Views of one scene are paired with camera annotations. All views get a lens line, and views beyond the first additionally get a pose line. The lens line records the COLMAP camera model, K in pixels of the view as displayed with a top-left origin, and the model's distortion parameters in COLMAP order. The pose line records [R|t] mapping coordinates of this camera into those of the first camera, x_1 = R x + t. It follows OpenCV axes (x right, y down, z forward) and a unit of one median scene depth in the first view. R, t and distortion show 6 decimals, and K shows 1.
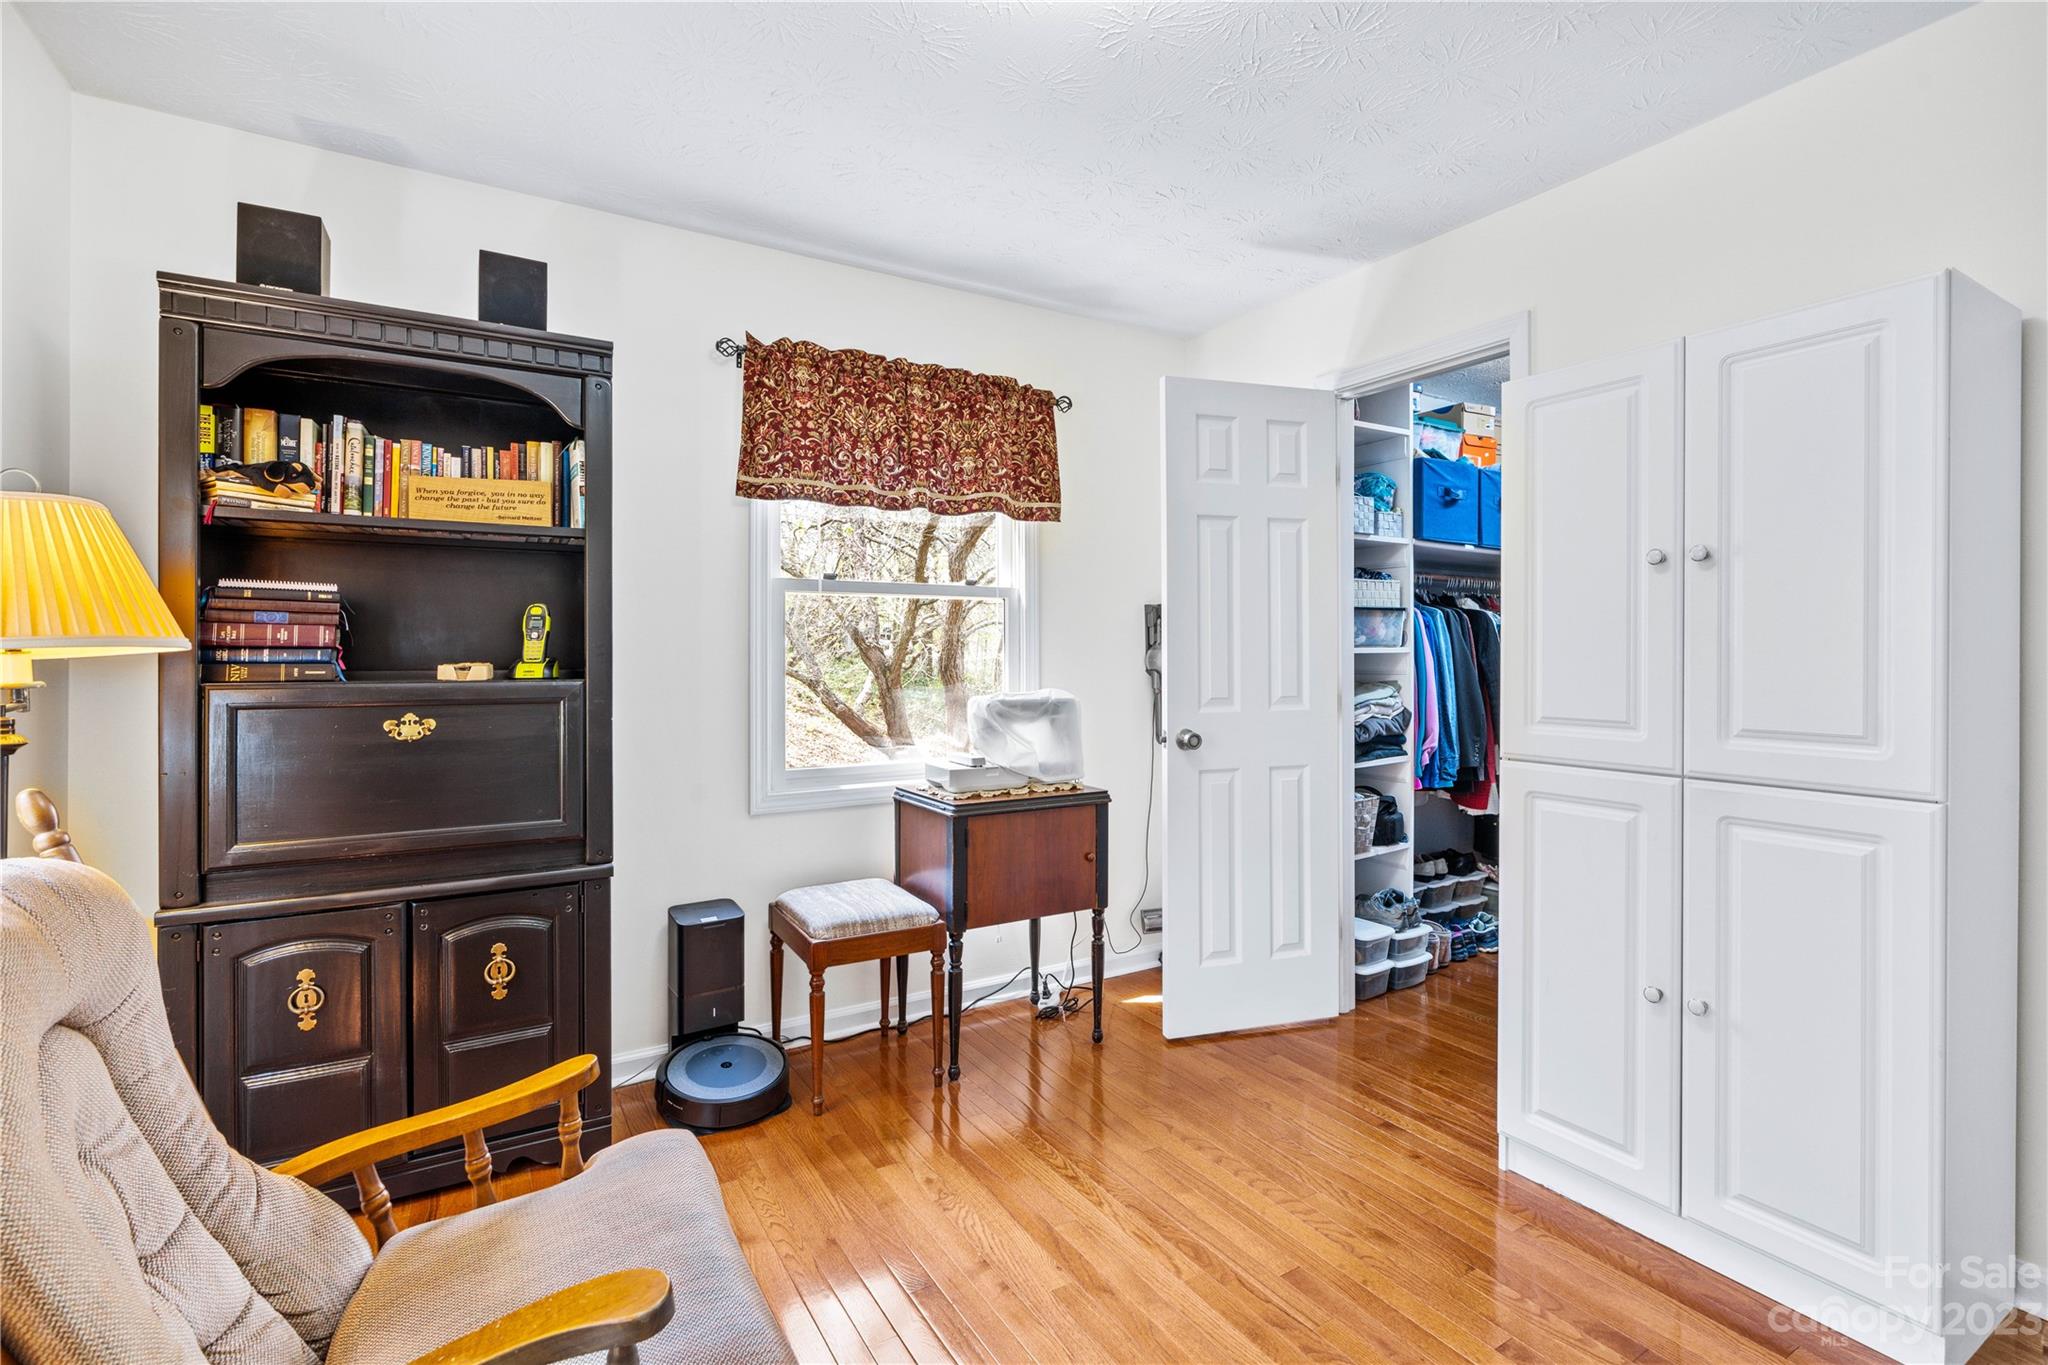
lens RADIAL K [[934.0, 0, 1026.7], [0, 934.0, 664.4], [0, 0, 1]] dist [-0.016377, 0.008764]
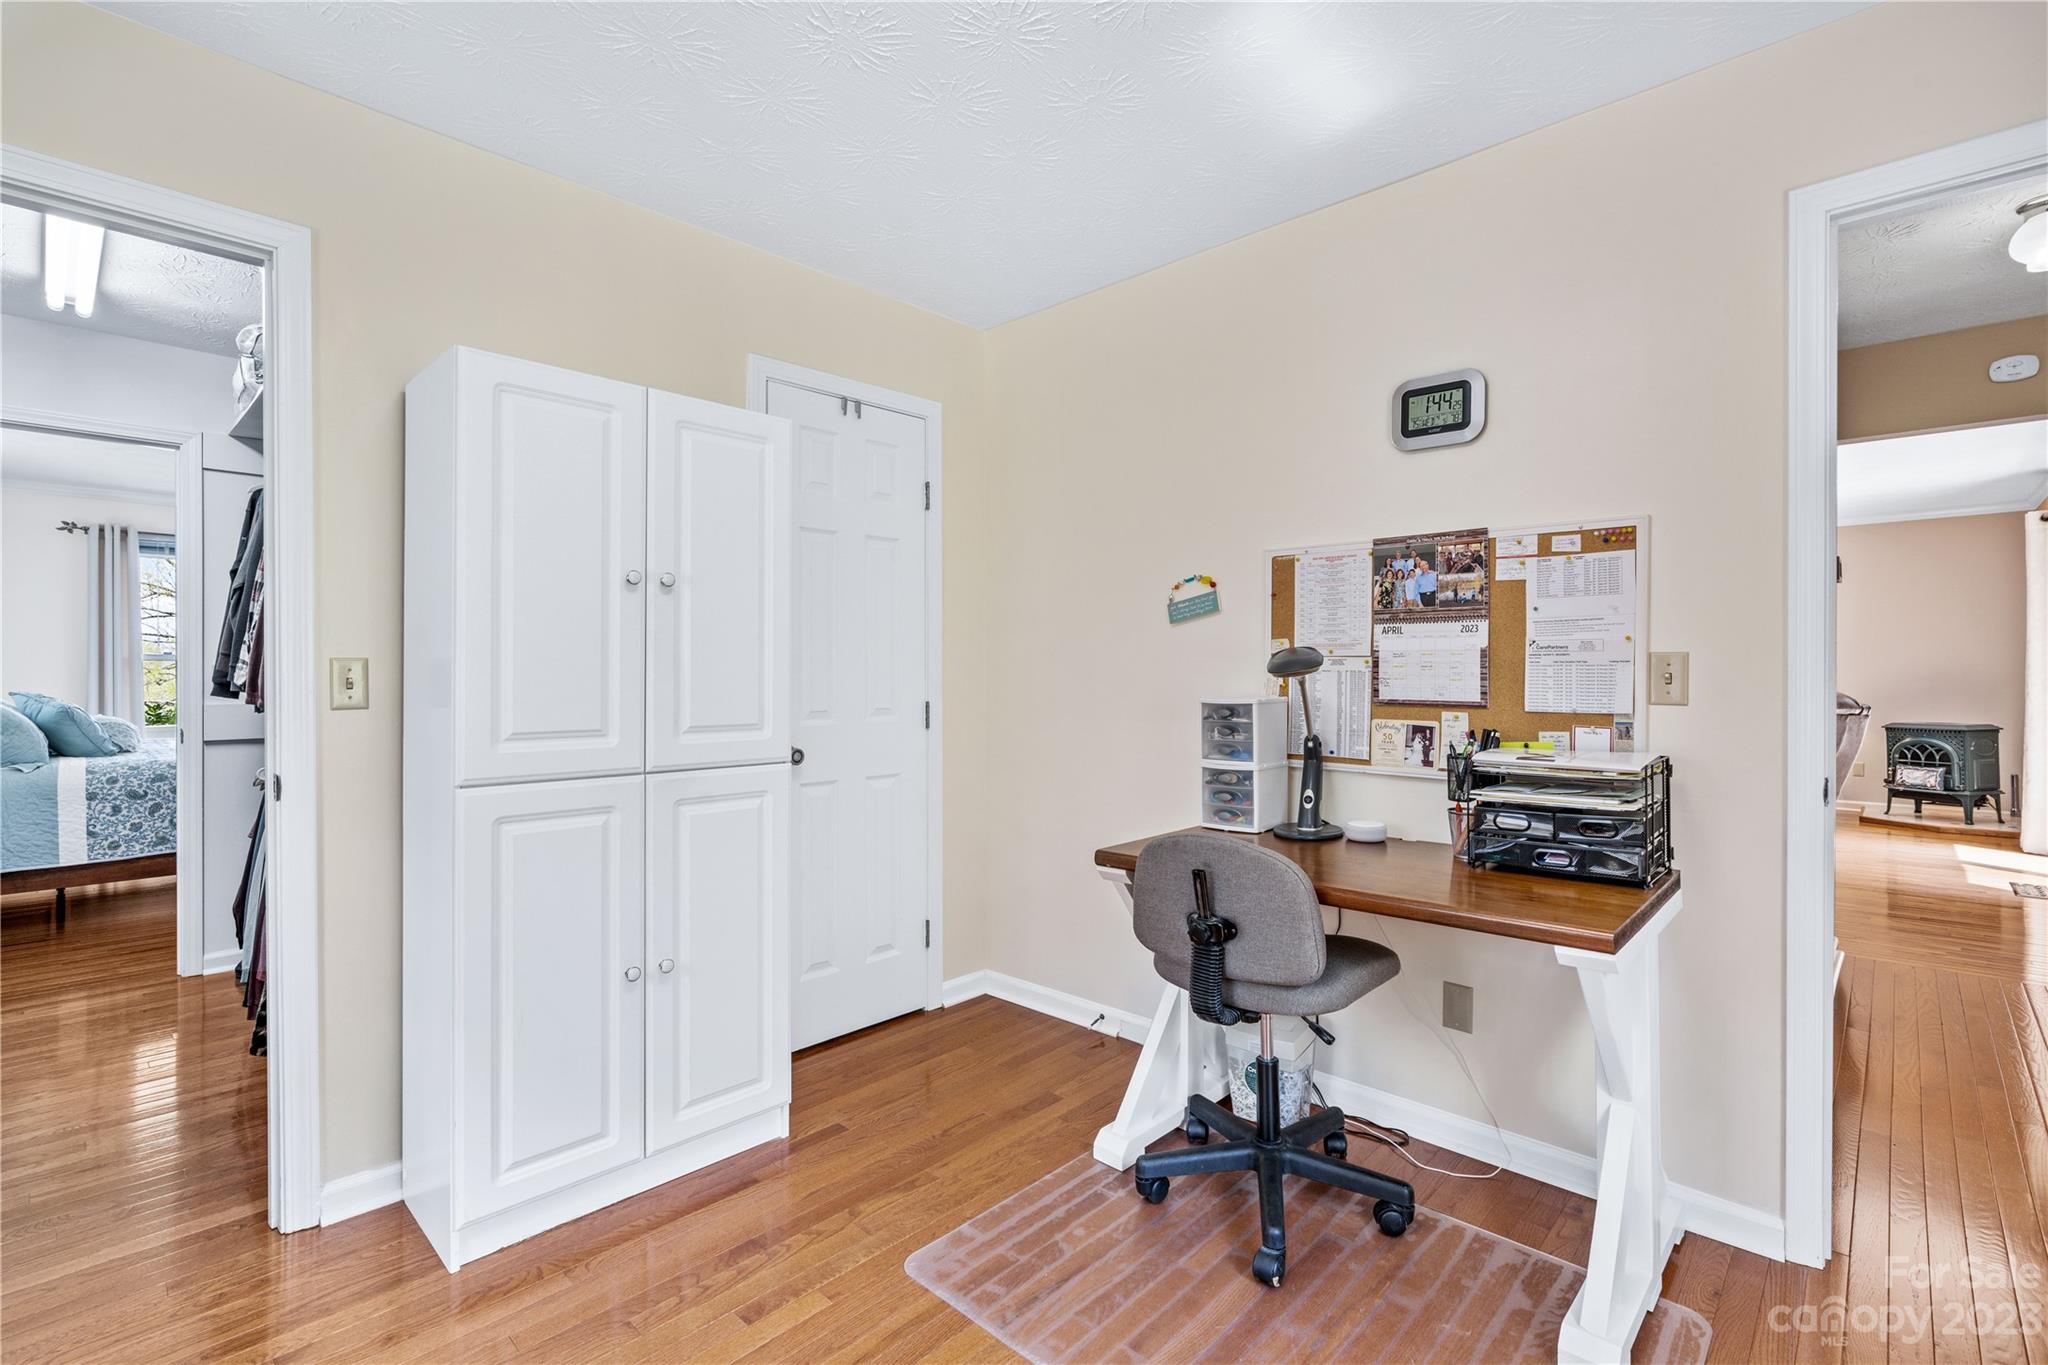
lens RADIAL K [[934.0, 0, 1026.7], [0, 934.0, 664.4], [0, 0, 1]] dist [-0.016377, 0.008764]
pose [[-0.262556, 0.006176, 0.964897, -0.523884], [0.004948, 0.999975, -0.005054, -0.005104], [-0.964904, 0.003448, -0.262580, 0.841798]]
